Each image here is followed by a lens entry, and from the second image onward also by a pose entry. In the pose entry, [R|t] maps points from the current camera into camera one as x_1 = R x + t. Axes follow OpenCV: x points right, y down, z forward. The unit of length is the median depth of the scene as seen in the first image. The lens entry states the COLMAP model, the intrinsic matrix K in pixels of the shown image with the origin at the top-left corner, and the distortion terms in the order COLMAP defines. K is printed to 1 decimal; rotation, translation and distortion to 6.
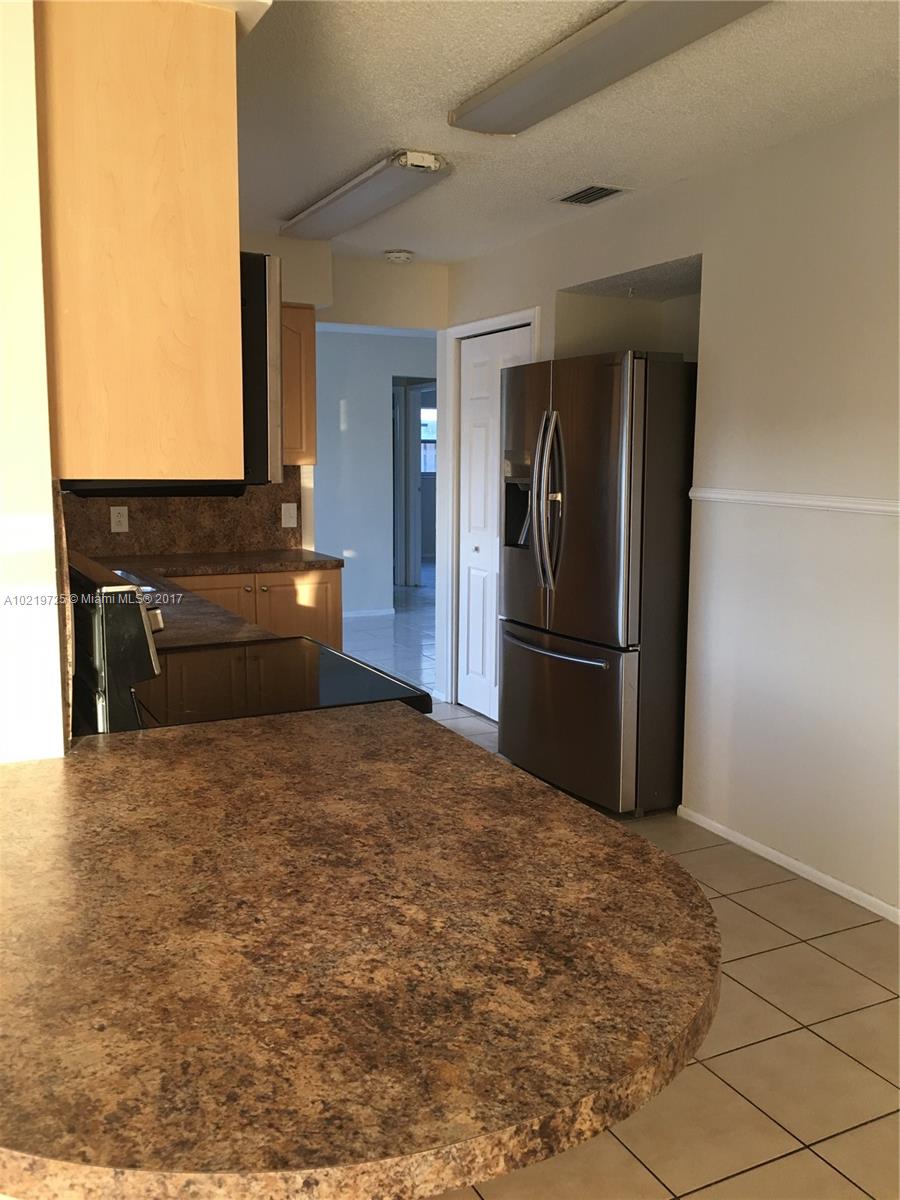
lens RADIAL K [[1037.7, 0, 450.0], [0, 1037.7, 600.0], [0, 0, 1]] dist [-0.004556, 0.001654]
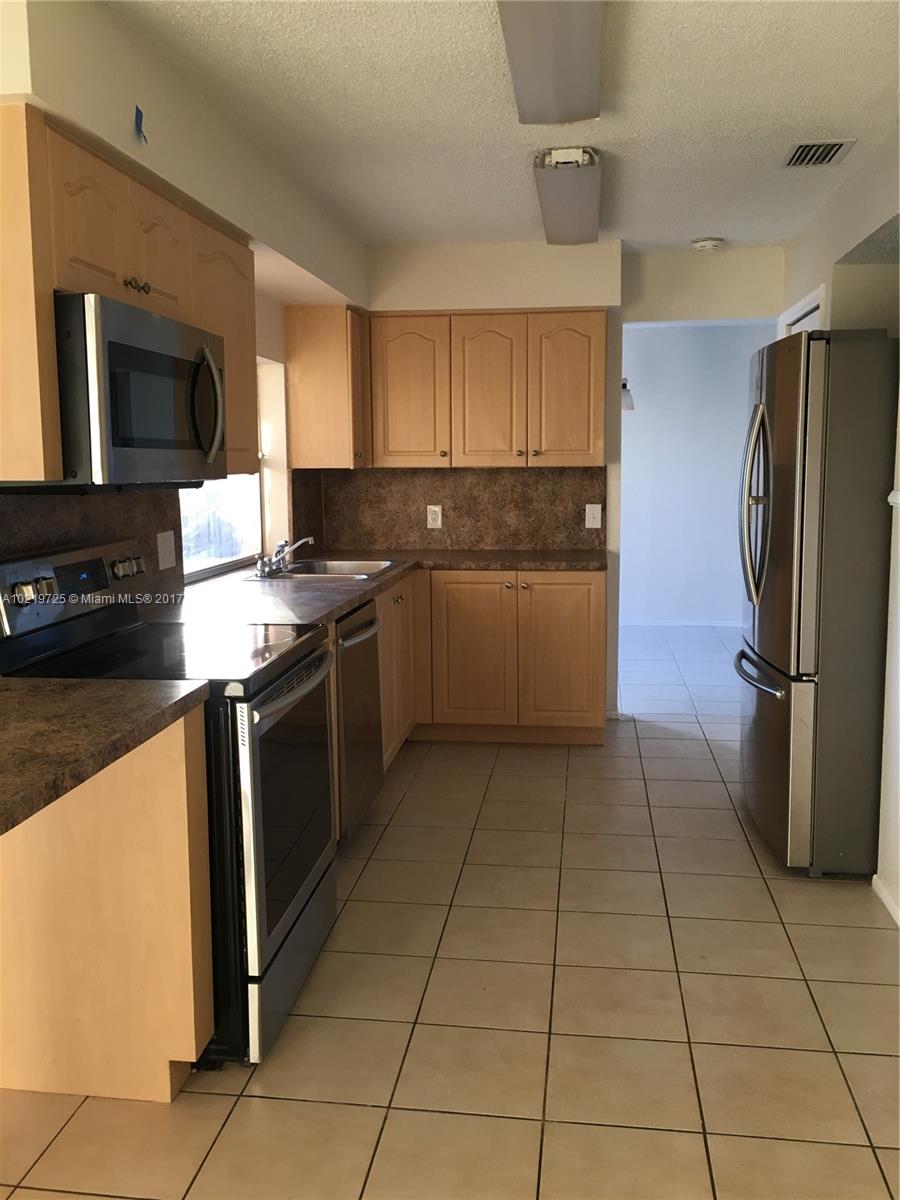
lens RADIAL K [[1025.7, 0, 451.3], [0, 1025.7, 583.0], [0, 0, 1]] dist [0.052994, -0.006232]
pose [[0.832348, 0.055474, -0.551470, 0.309308], [-0.062695, 0.998016, 0.005766, -0.014428], [0.550696, 0.029775, 0.834175, 0.094670]]
